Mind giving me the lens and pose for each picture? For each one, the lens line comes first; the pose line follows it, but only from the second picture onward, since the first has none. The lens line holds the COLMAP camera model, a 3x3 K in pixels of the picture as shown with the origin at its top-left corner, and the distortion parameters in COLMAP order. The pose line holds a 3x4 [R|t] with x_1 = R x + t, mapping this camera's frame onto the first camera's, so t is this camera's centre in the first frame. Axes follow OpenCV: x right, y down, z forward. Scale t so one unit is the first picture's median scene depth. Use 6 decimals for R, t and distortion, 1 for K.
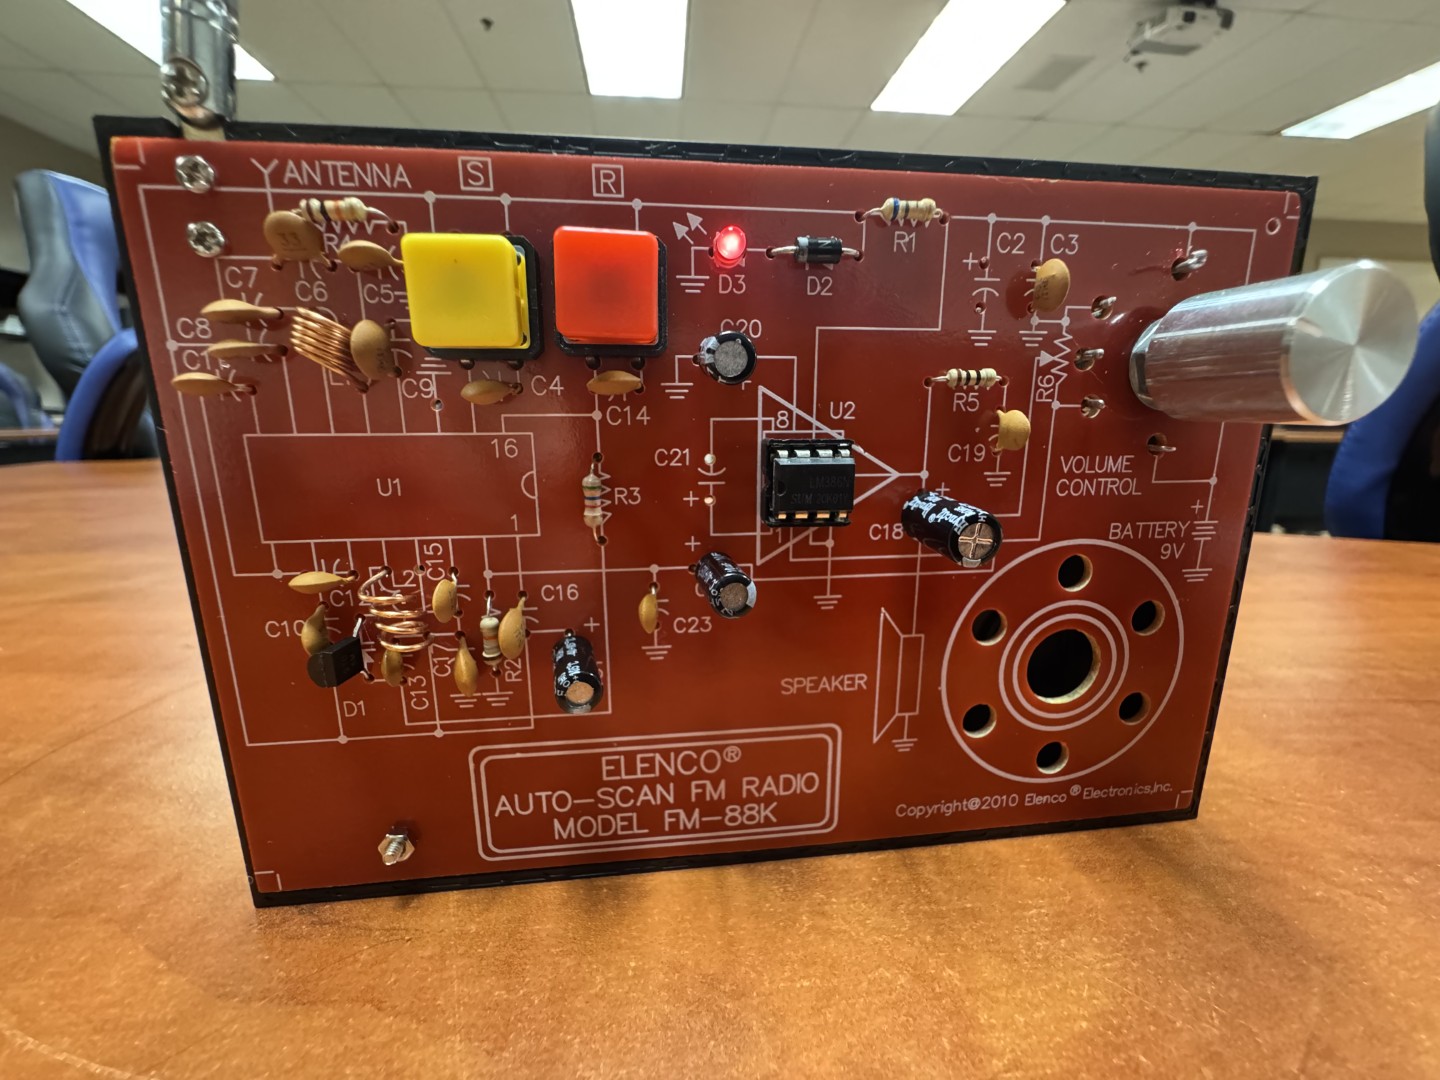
lens RADIAL K [[573.9, 0, 720.0], [0, 573.9, 540.0], [0, 0, 1]] dist [-0.003327, -0.000529]
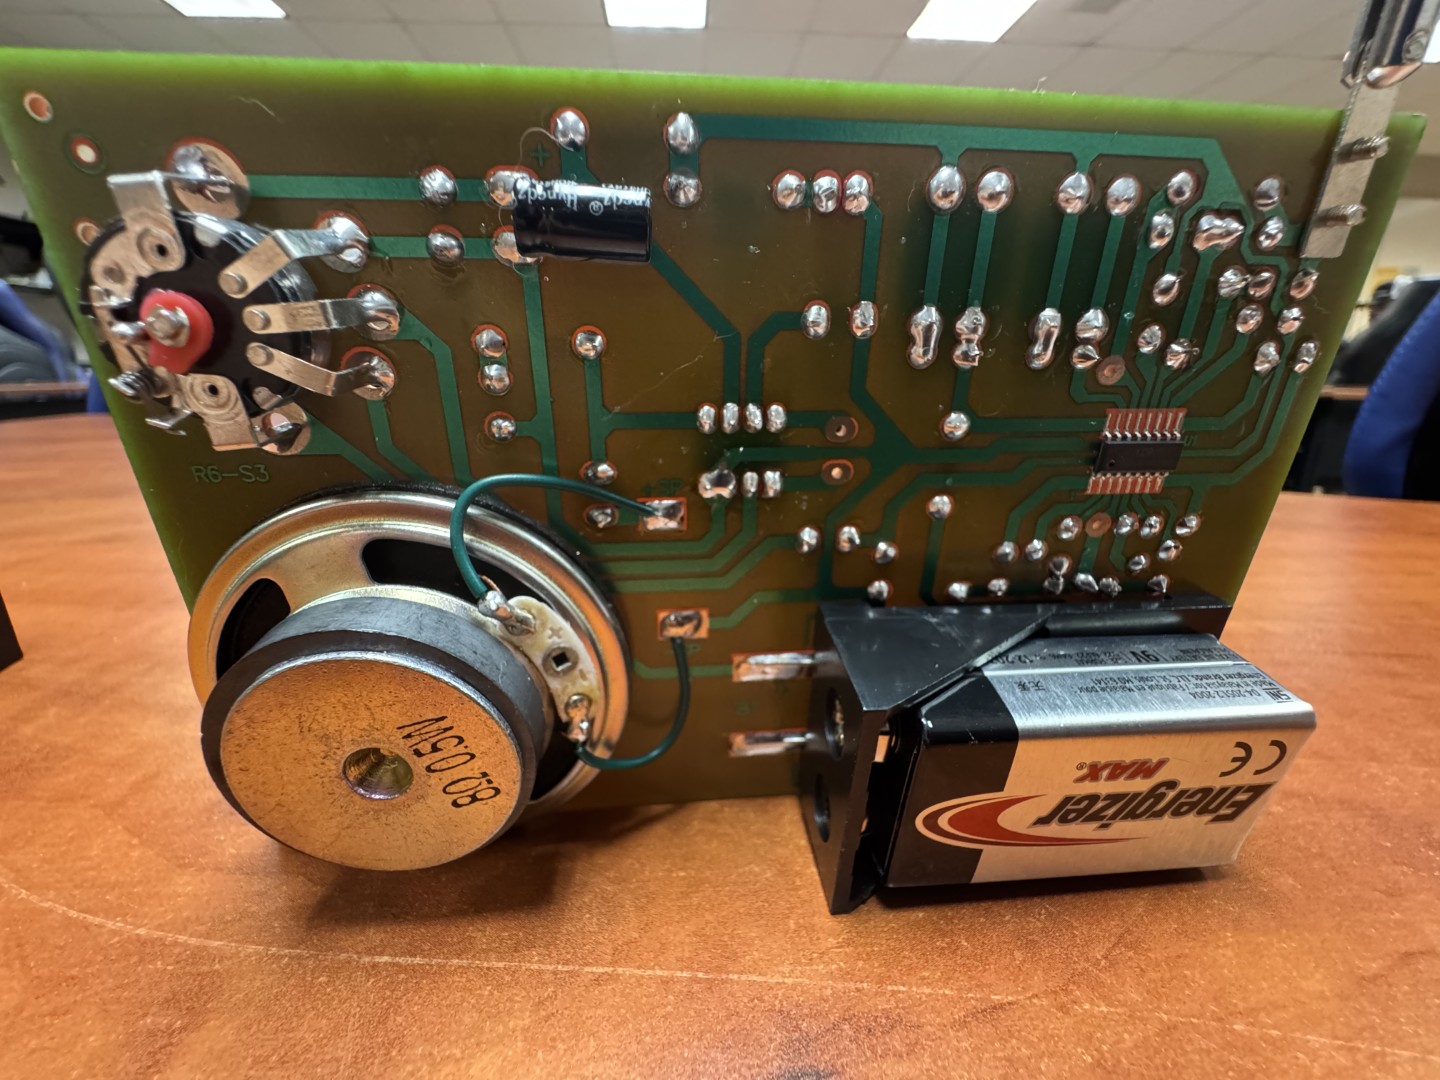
lens RADIAL K [[567.6, 0, 720.0], [0, 567.6, 540.0], [0, 0, 1]] dist [-0.002119, -0.001728]
pose [[0.999365, 0.010715, -0.033969, 0.245880], [-0.008022, 0.996888, 0.078424, 0.020714], [0.034703, -0.078102, 0.996341, -0.068433]]
